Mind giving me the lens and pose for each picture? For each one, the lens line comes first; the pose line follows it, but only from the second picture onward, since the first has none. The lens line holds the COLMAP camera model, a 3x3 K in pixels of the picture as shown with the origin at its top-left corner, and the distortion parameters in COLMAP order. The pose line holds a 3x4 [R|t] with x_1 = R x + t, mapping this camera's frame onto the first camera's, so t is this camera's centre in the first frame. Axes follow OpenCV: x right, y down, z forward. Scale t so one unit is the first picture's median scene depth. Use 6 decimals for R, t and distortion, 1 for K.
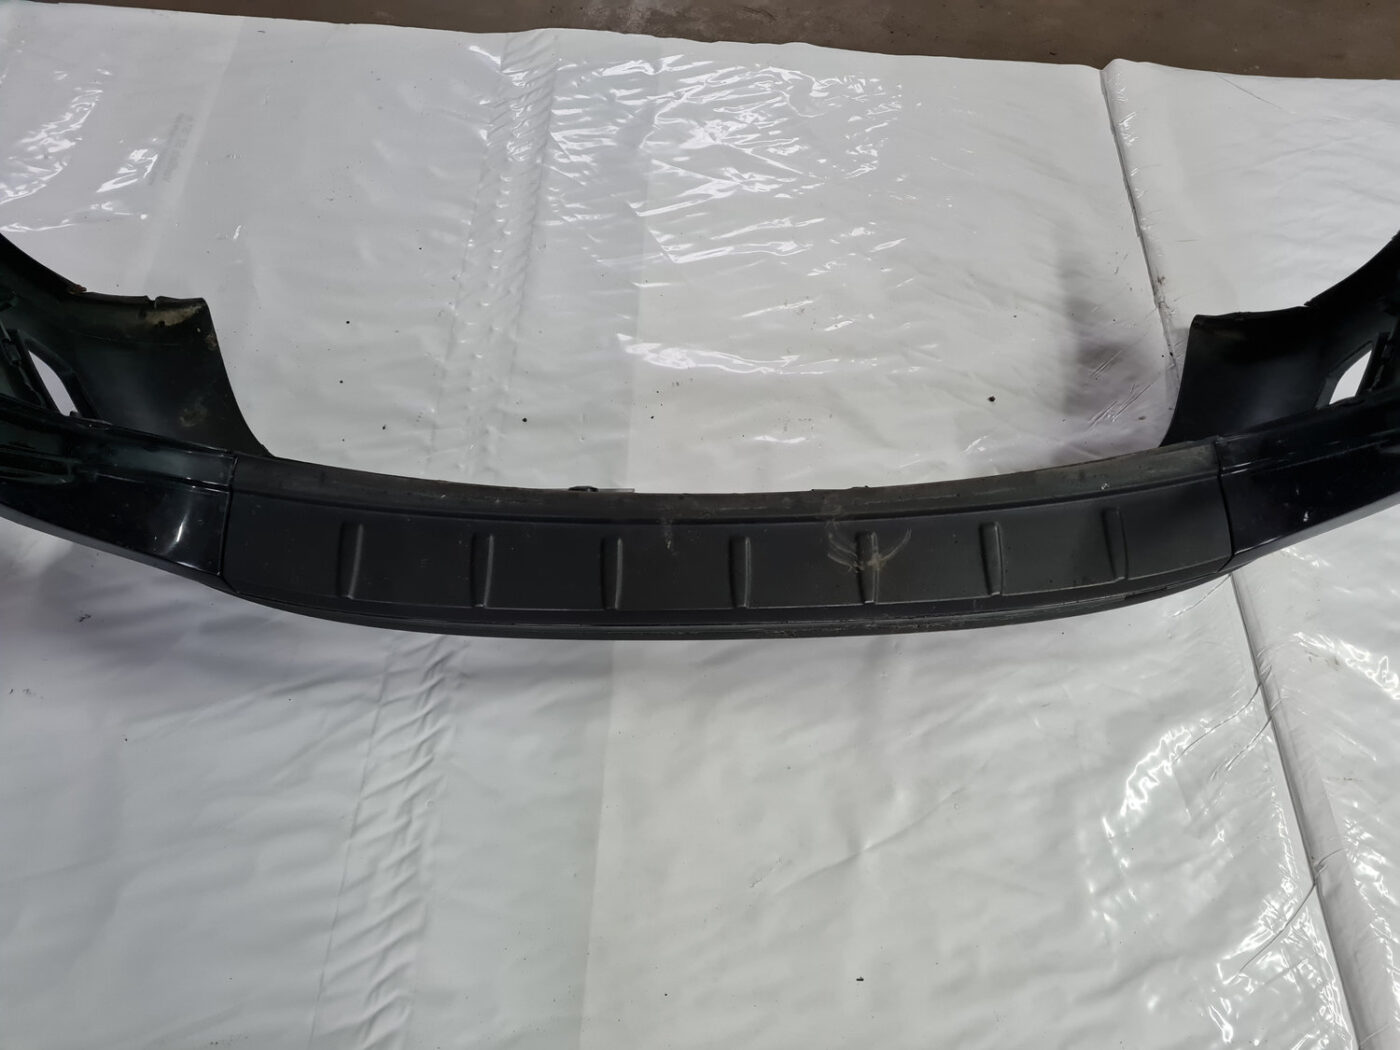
lens RADIAL K [[1076.4, 0, 710.4], [0, 1076.4, 519.0], [0, 0, 1]] dist [0.048955, -0.041845]
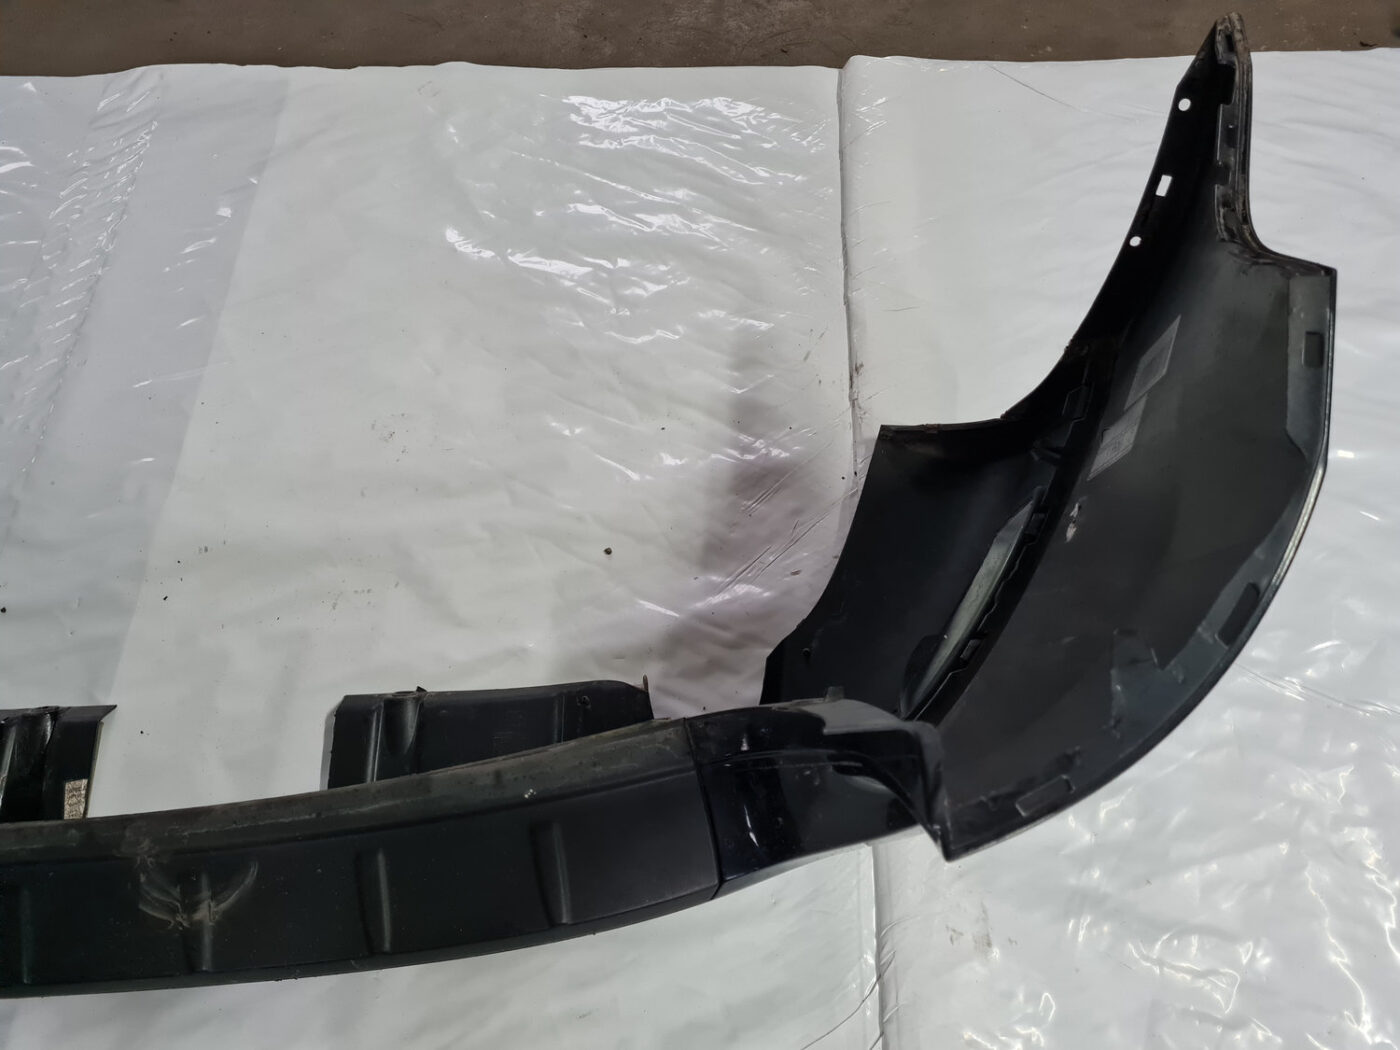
lens RADIAL K [[1076.4, 0, 716.8], [0, 1076.4, 520.4], [0, 0, 1]] dist [0.048955, -0.041845]
pose [[0.996177, -0.040428, -0.077445, 0.401733], [0.045348, 0.996991, 0.062867, -0.179288], [0.074671, -0.066139, 0.995013, 0.243220]]
